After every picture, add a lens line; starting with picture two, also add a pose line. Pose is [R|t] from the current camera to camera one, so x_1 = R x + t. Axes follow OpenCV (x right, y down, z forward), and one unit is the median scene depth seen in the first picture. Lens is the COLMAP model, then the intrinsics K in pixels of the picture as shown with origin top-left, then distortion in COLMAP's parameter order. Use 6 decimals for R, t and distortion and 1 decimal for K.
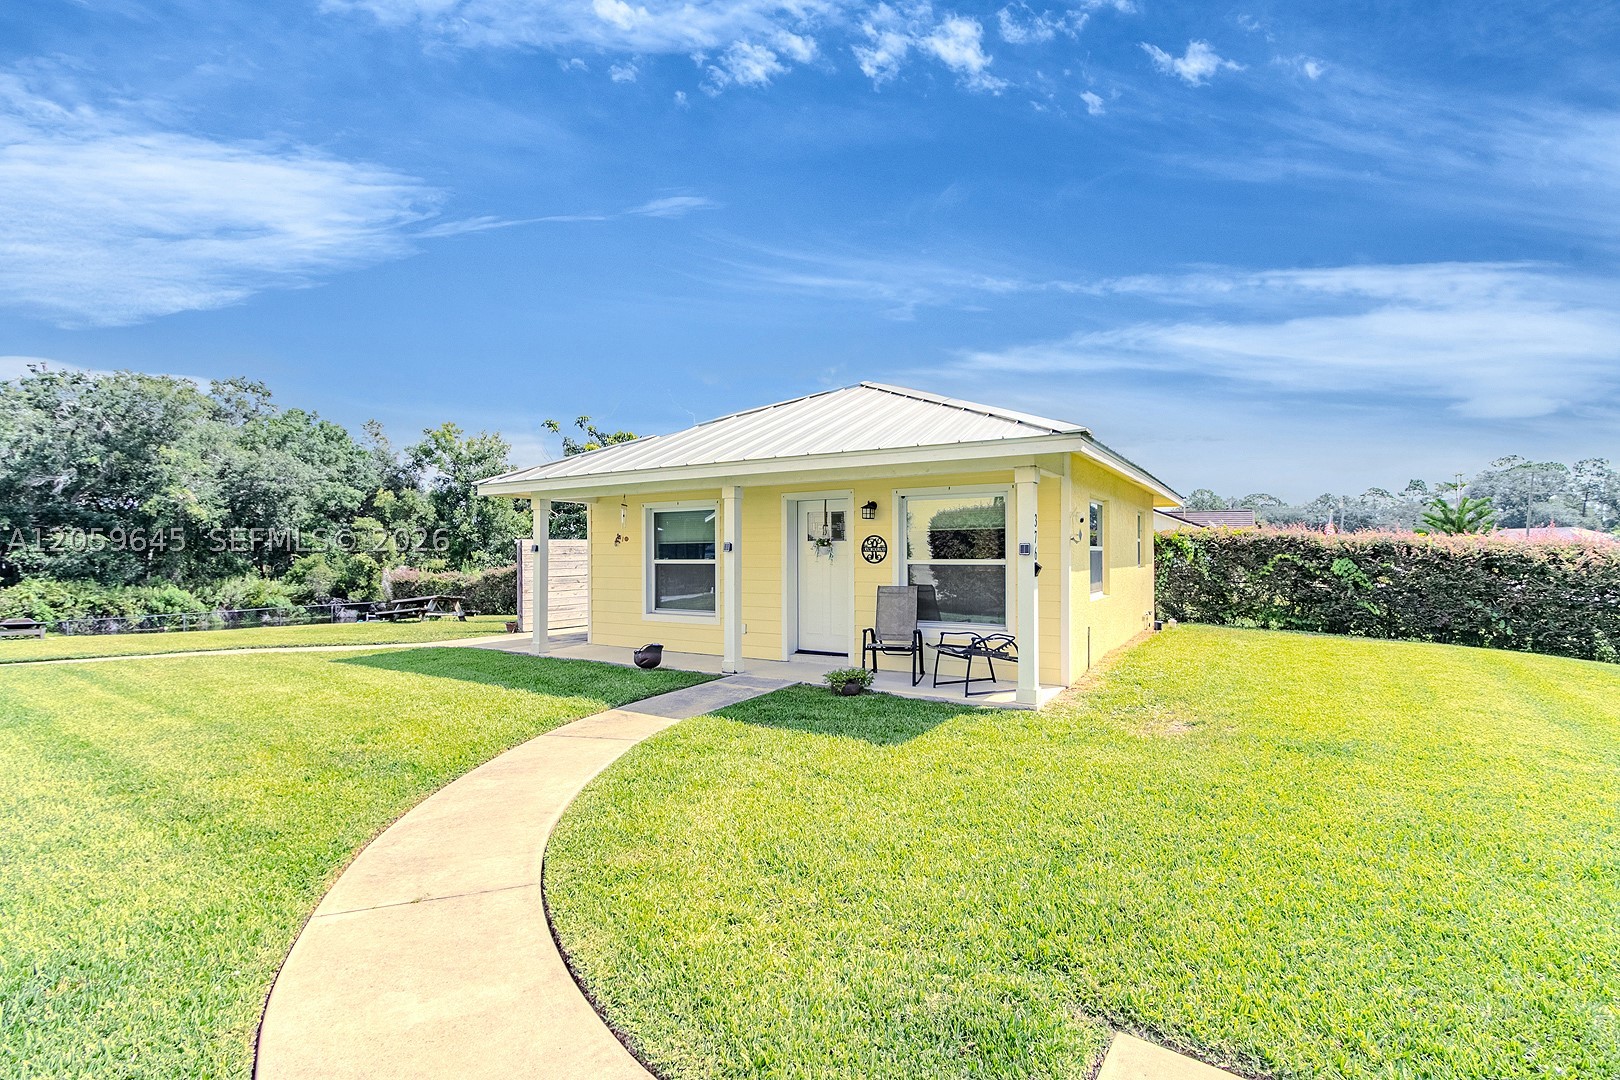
lens RADIAL K [[753.3, 0, 810.0], [0, 753.3, 550.0], [0, 0, 1]] dist [-0.000276, -0.000107]
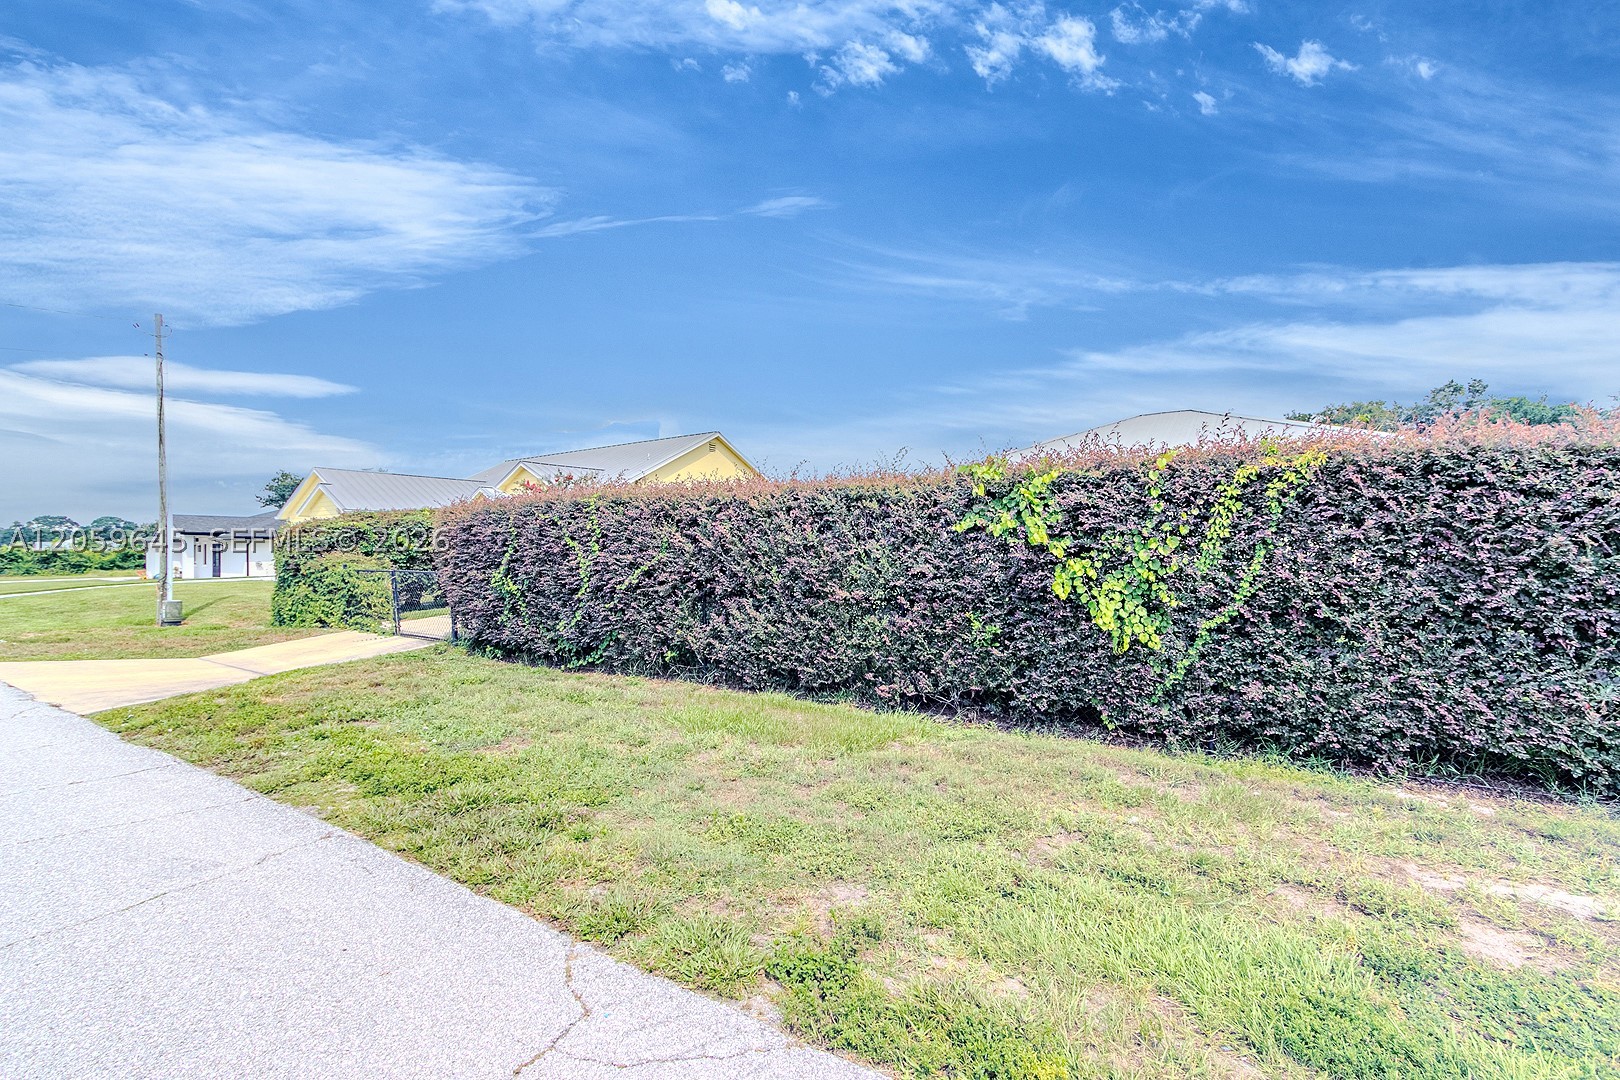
lens RADIAL K [[753.3, 0, 808.7], [0, 753.3, 549.7], [0, 0, 1]] dist [-0.000276, -0.000107]
pose [[1.000000, 0.000051, -0.000237, -0.151147], [-0.000051, 1.000000, 0.000044, -0.000414], [0.000237, -0.000044, 1.000000, -0.000119]]
